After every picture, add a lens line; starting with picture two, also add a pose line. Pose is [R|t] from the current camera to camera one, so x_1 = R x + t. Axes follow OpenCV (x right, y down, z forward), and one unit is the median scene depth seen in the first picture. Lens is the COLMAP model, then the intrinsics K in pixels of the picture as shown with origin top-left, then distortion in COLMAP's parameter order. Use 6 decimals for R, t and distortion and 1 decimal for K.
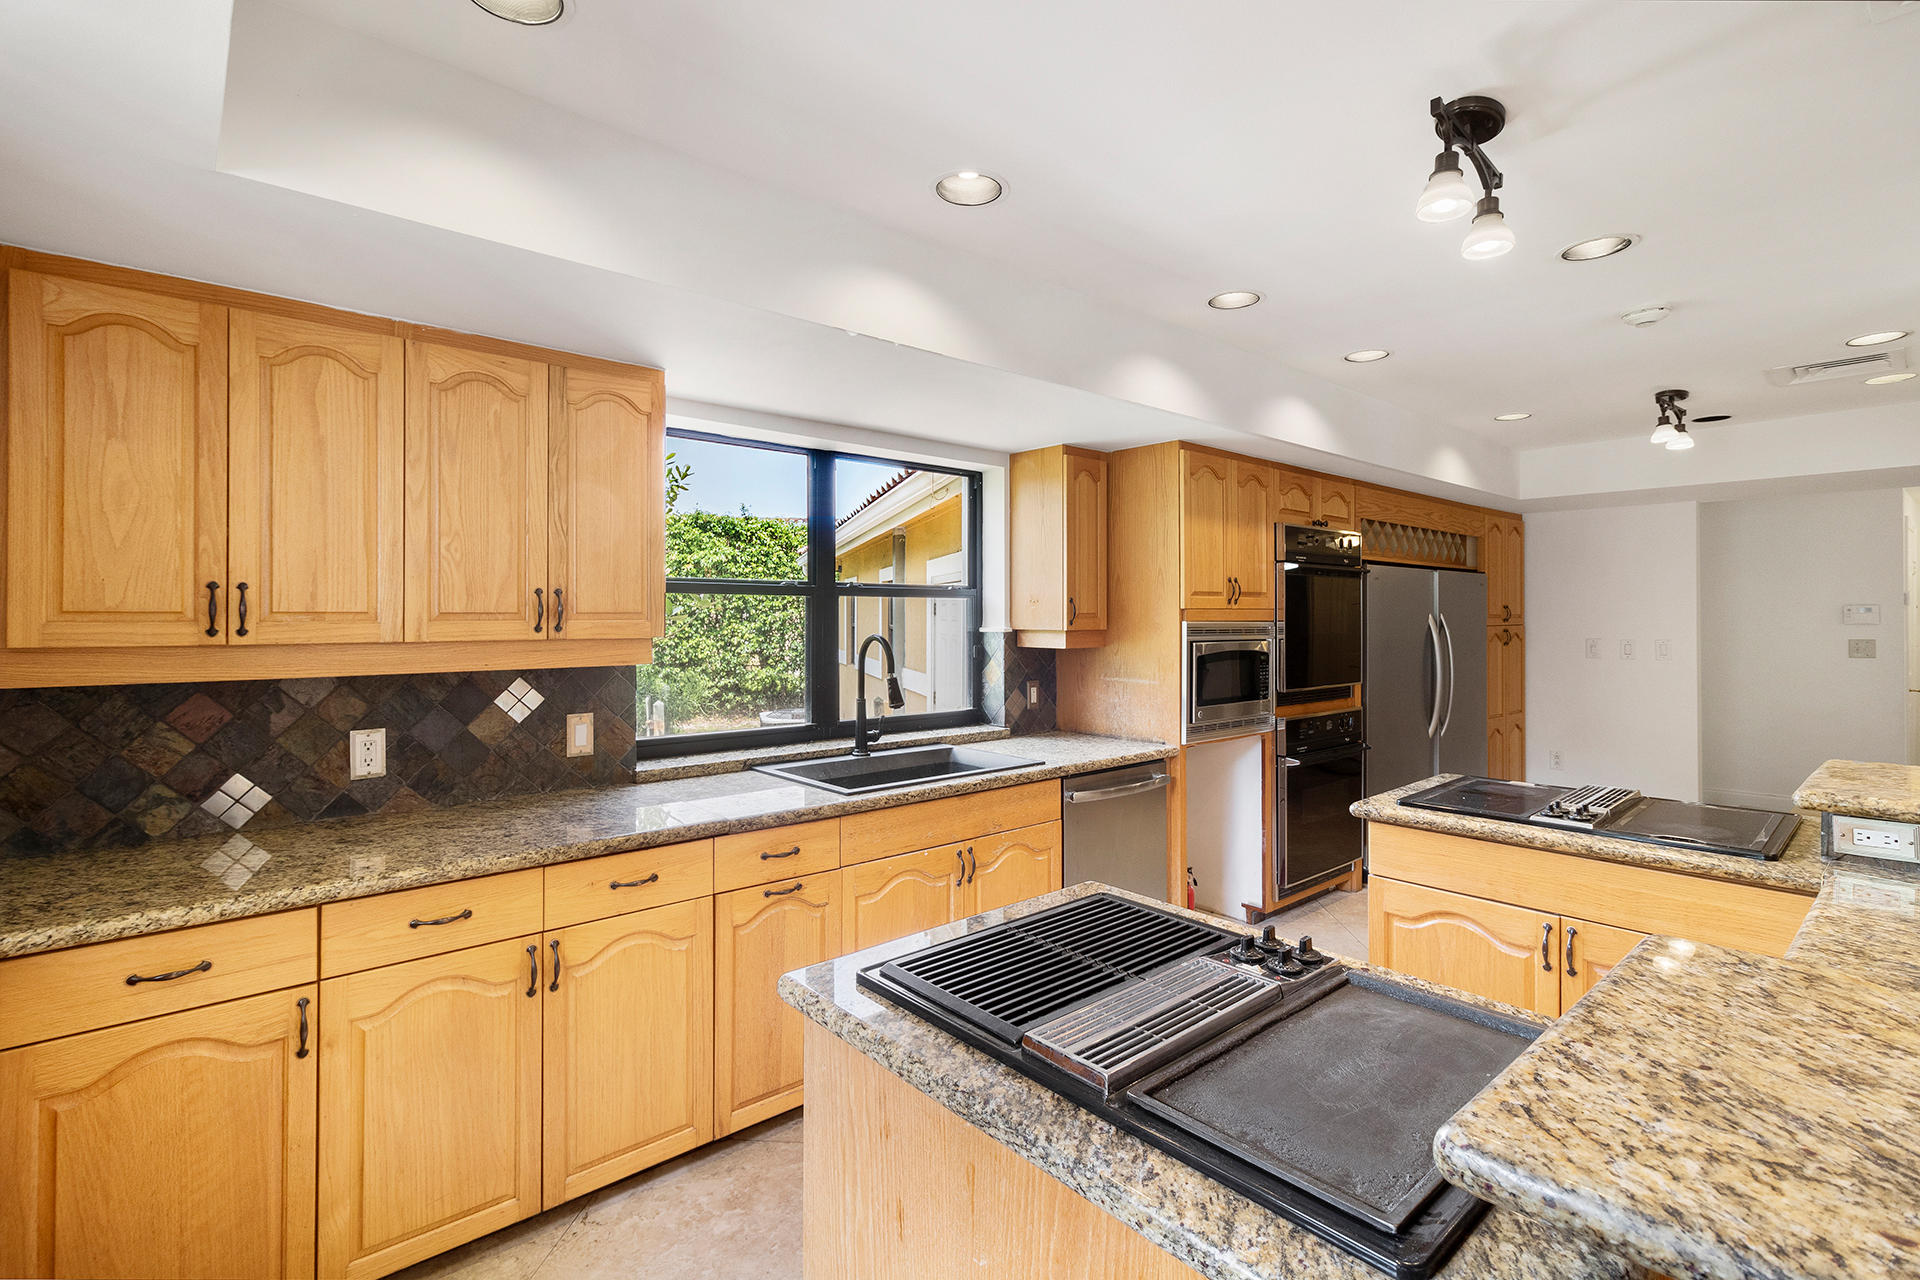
lens RADIAL K [[879.8, 0, 948.2], [0, 879.8, 608.0], [0, 0, 1]] dist [0.000310, 0.000594]
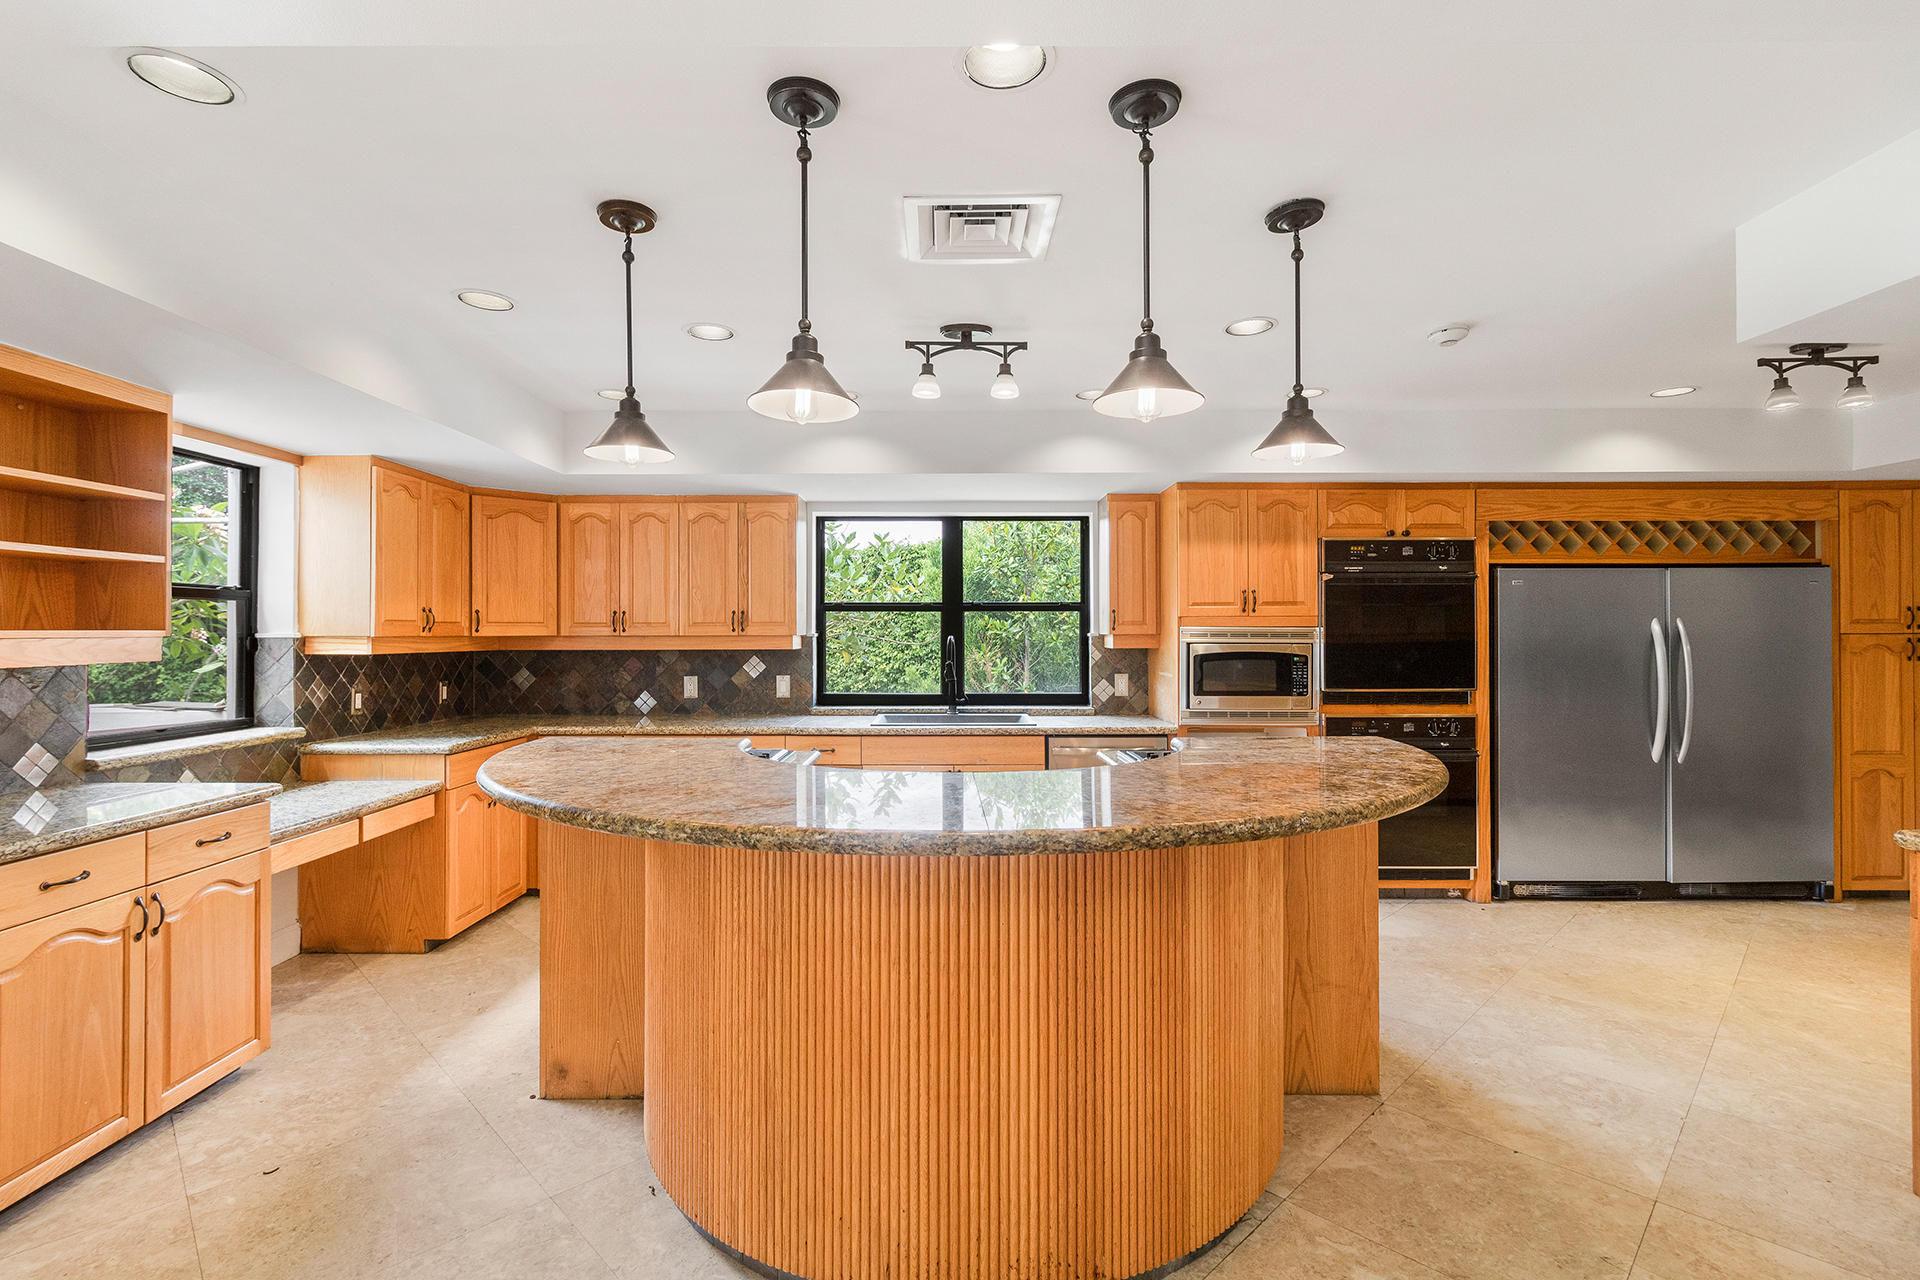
lens RADIAL K [[896.5, 0, 956.5], [0, 896.5, 627.6], [0, 0, 1]] dist [0.000333, 0.000051]
pose [[0.757847, -0.005886, -0.652406, 1.156350], [0.007680, 0.999971, -0.000100, 0.019007], [0.652387, -0.004935, 0.757870, -0.235677]]
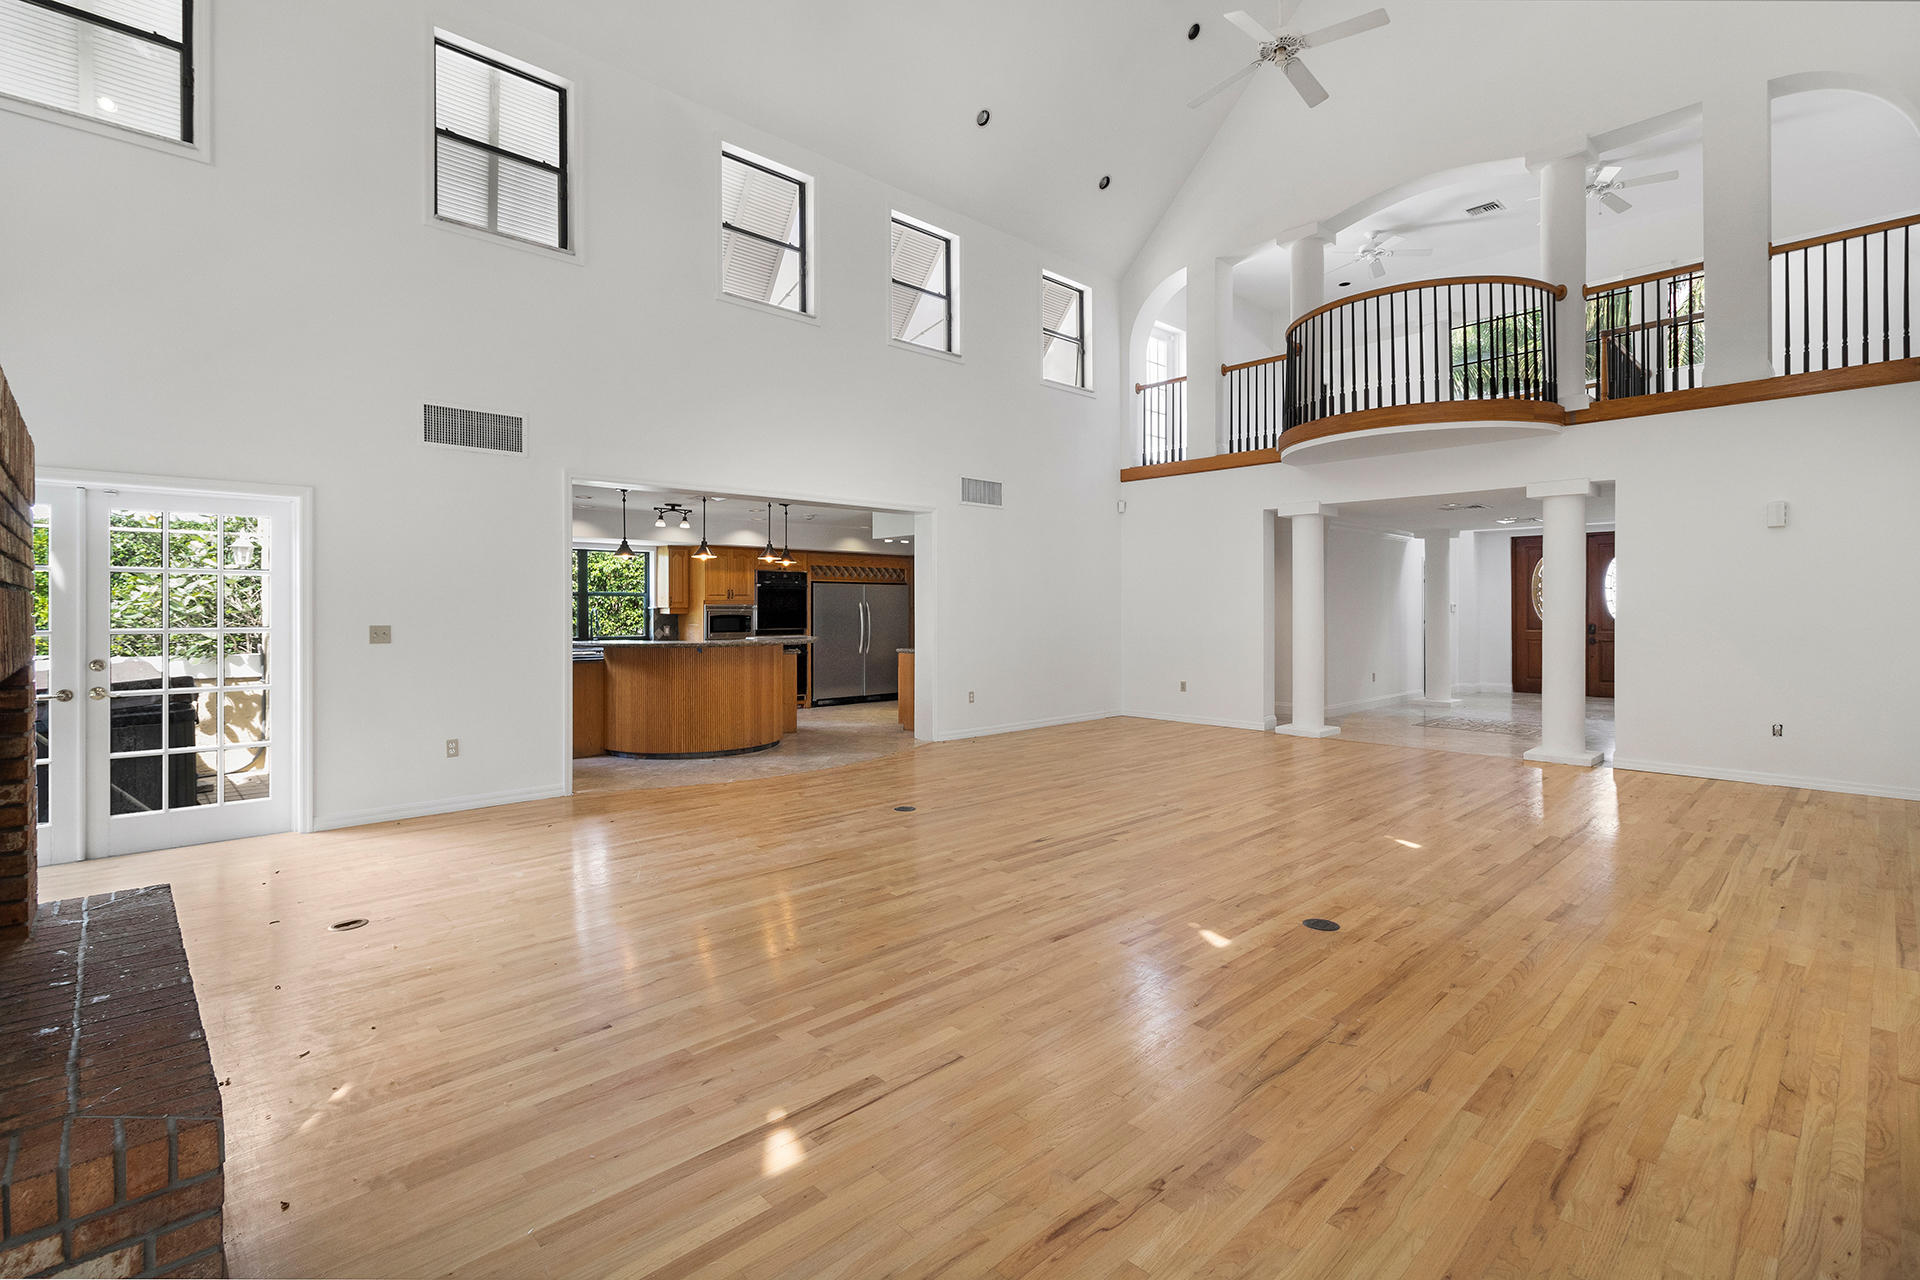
lens RADIAL K [[879.8, 0, 948.2], [0, 879.8, 608.0], [0, 0, 1]] dist [0.000310, 0.000594]
pose [[0.999206, -0.001685, 0.039800, 1.332417], [0.001297, 0.999952, 0.009760, -0.001638], [-0.039814, -0.009701, 0.999160, -2.800718]]
